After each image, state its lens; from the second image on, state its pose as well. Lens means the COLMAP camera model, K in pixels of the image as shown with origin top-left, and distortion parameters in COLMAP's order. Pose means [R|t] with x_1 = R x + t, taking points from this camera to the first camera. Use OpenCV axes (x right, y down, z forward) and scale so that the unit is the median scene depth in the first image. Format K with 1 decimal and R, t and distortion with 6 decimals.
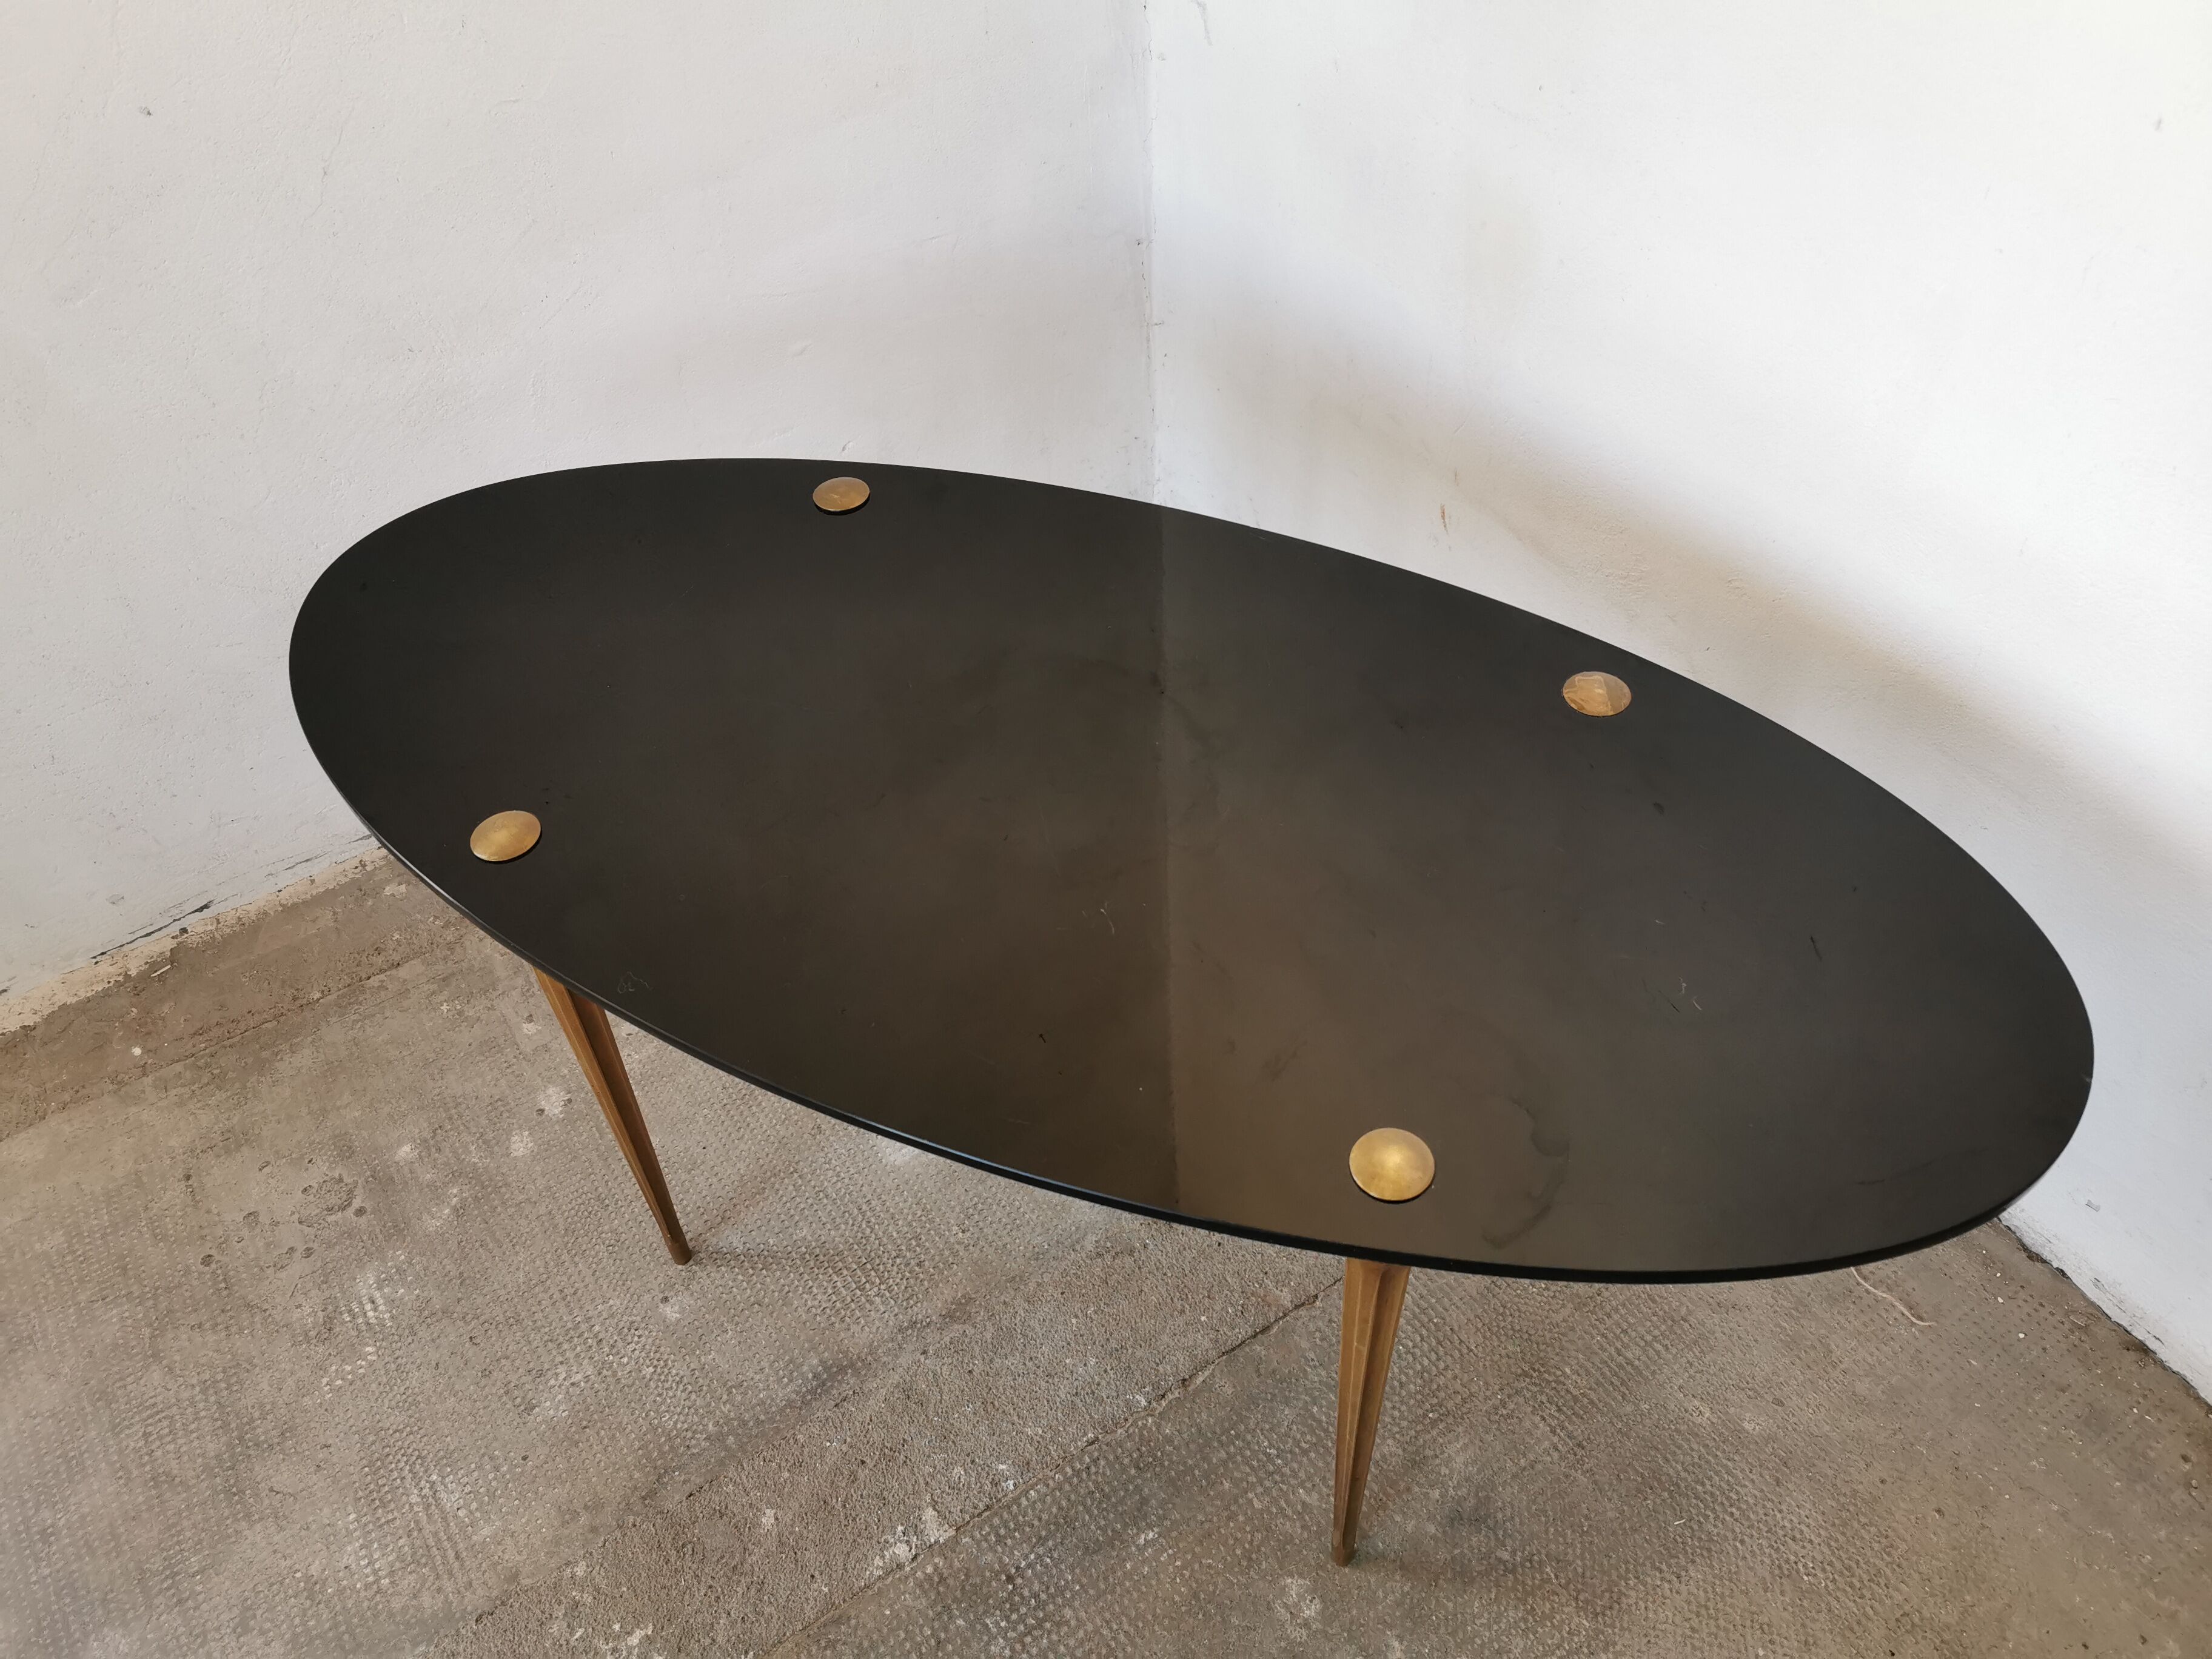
lens RADIAL K [[1707.0, 0, 1110.9], [0, 1707.0, 829.7], [0, 0, 1]] dist [0.054607, -0.093431]
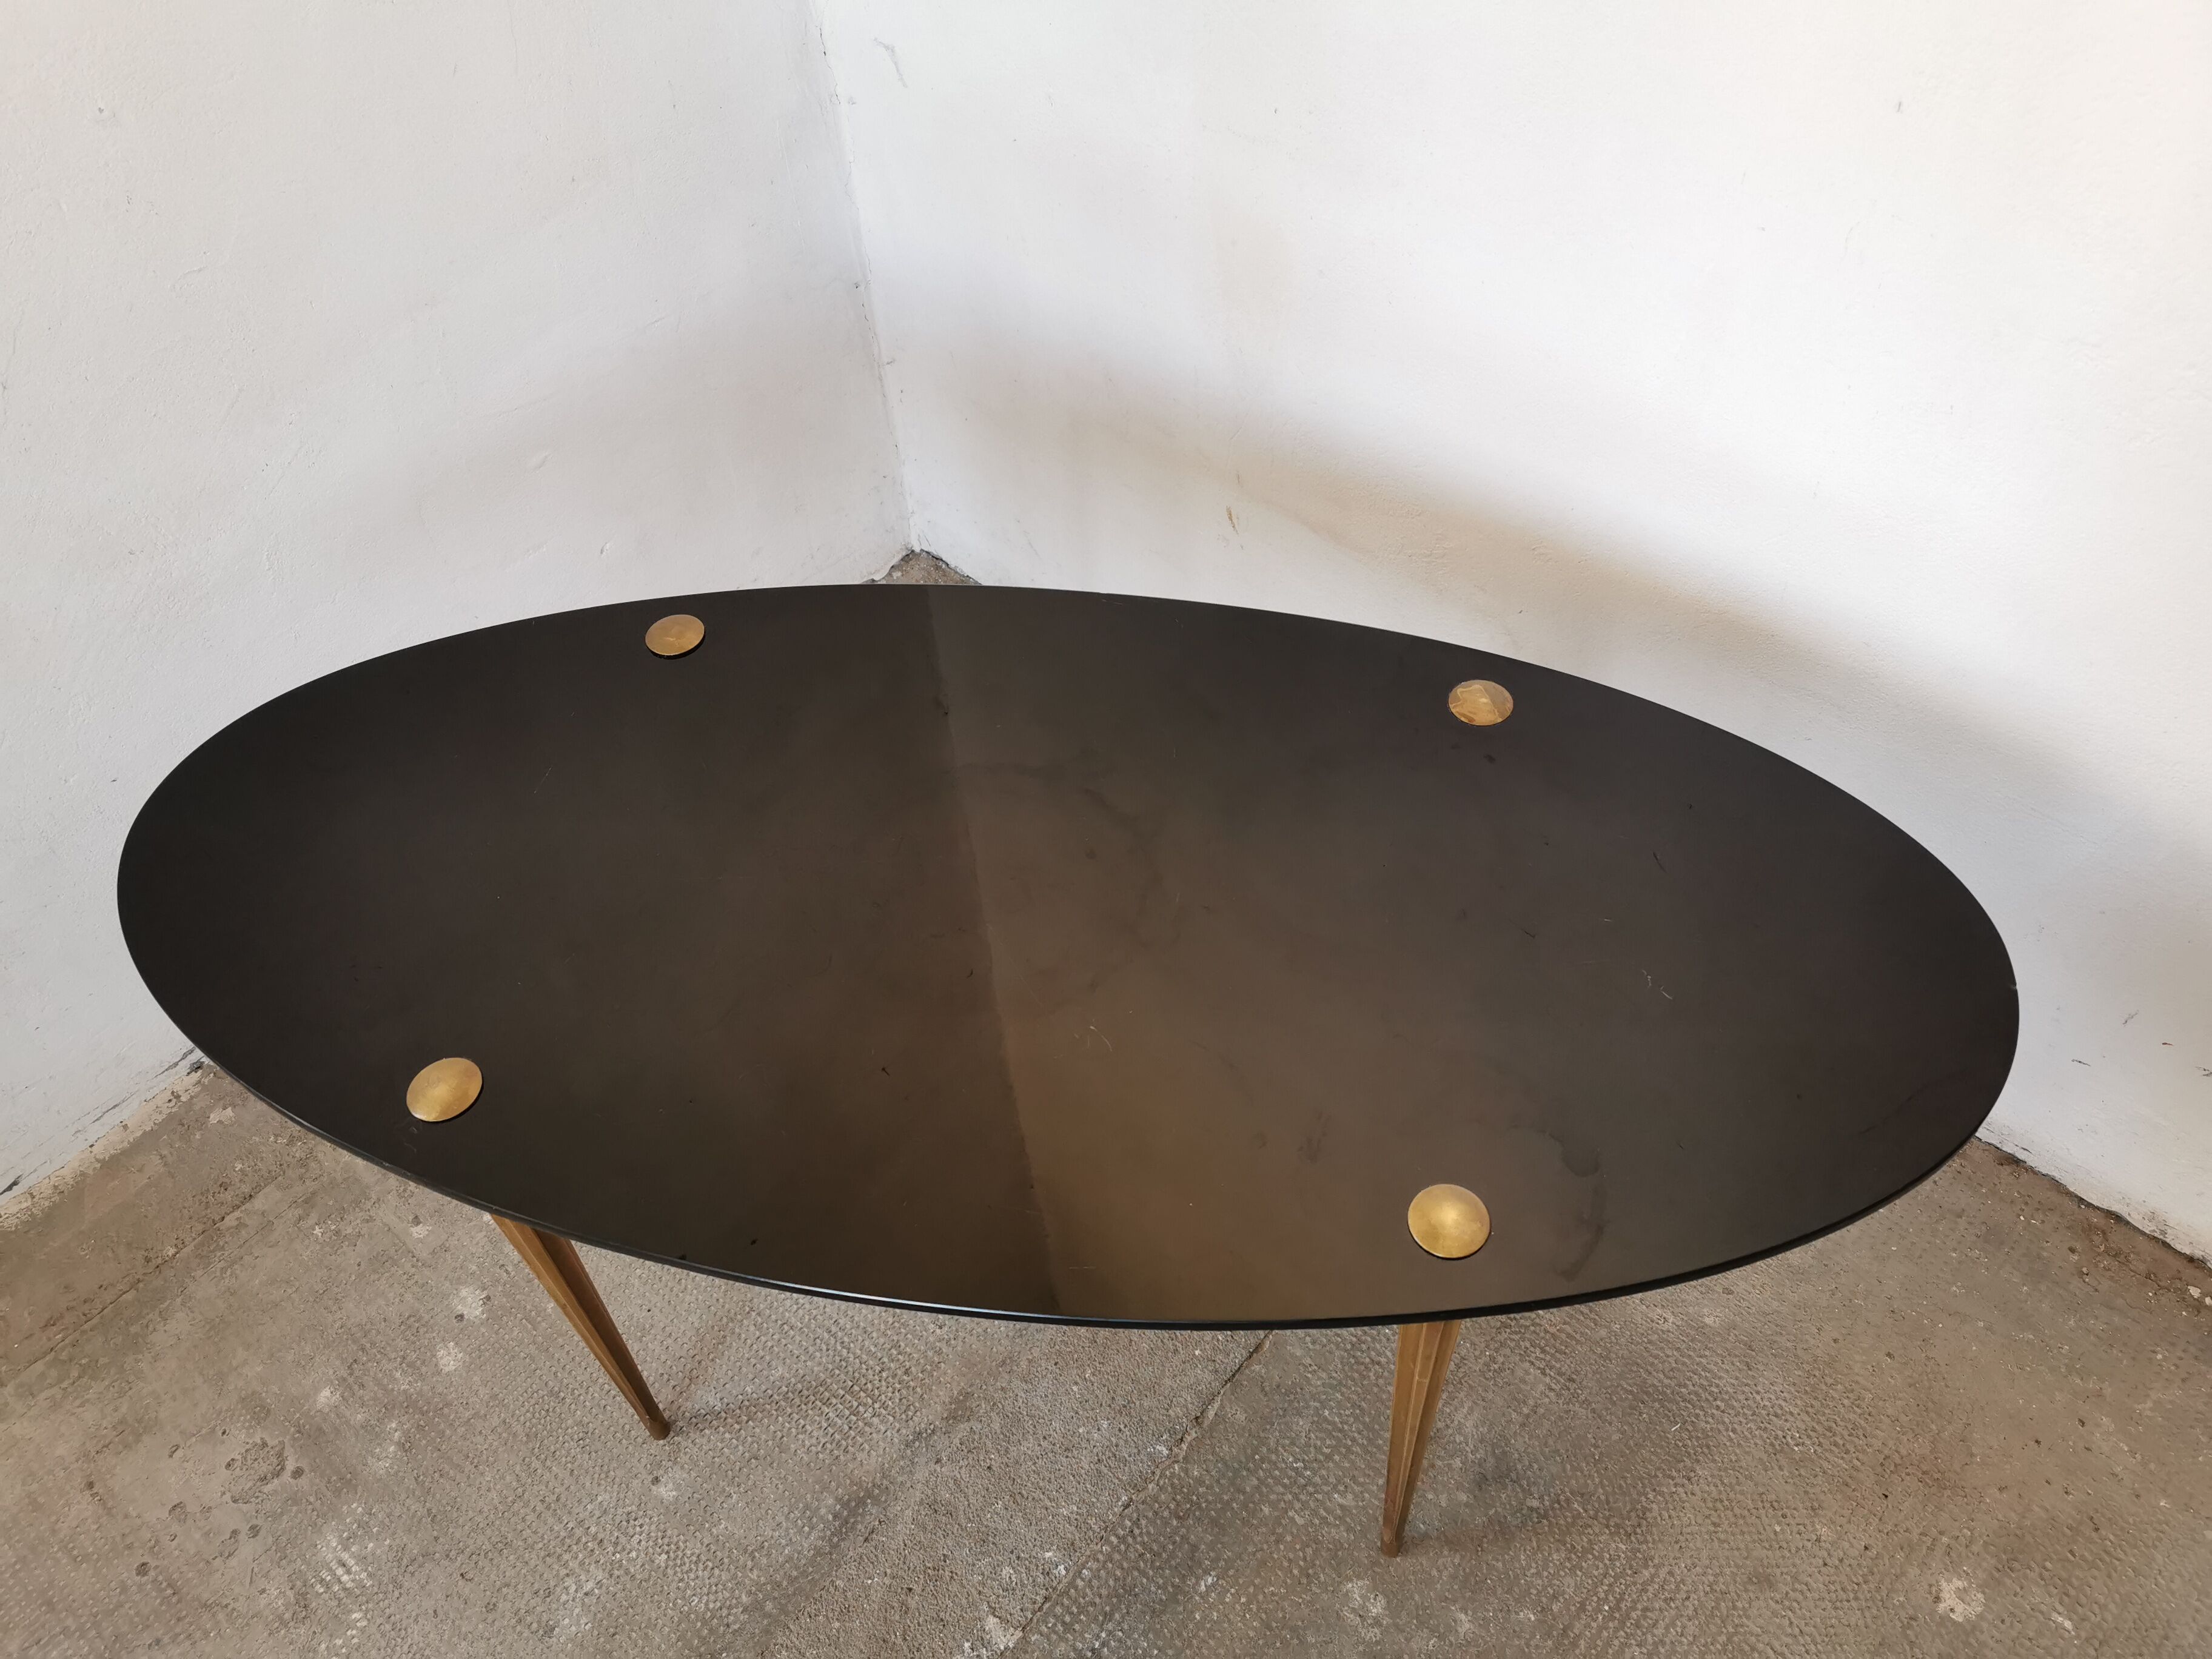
lens RADIAL K [[1707.0, 0, 1115.1], [0, 1707.0, 823.8], [0, 0, 1]] dist [0.054607, -0.093431]
pose [[0.962293, -0.212254, 0.170116, -0.101806], [0.206017, 0.977073, 0.053725, -0.089568], [-0.177619, -0.016652, 0.983958, 0.008301]]
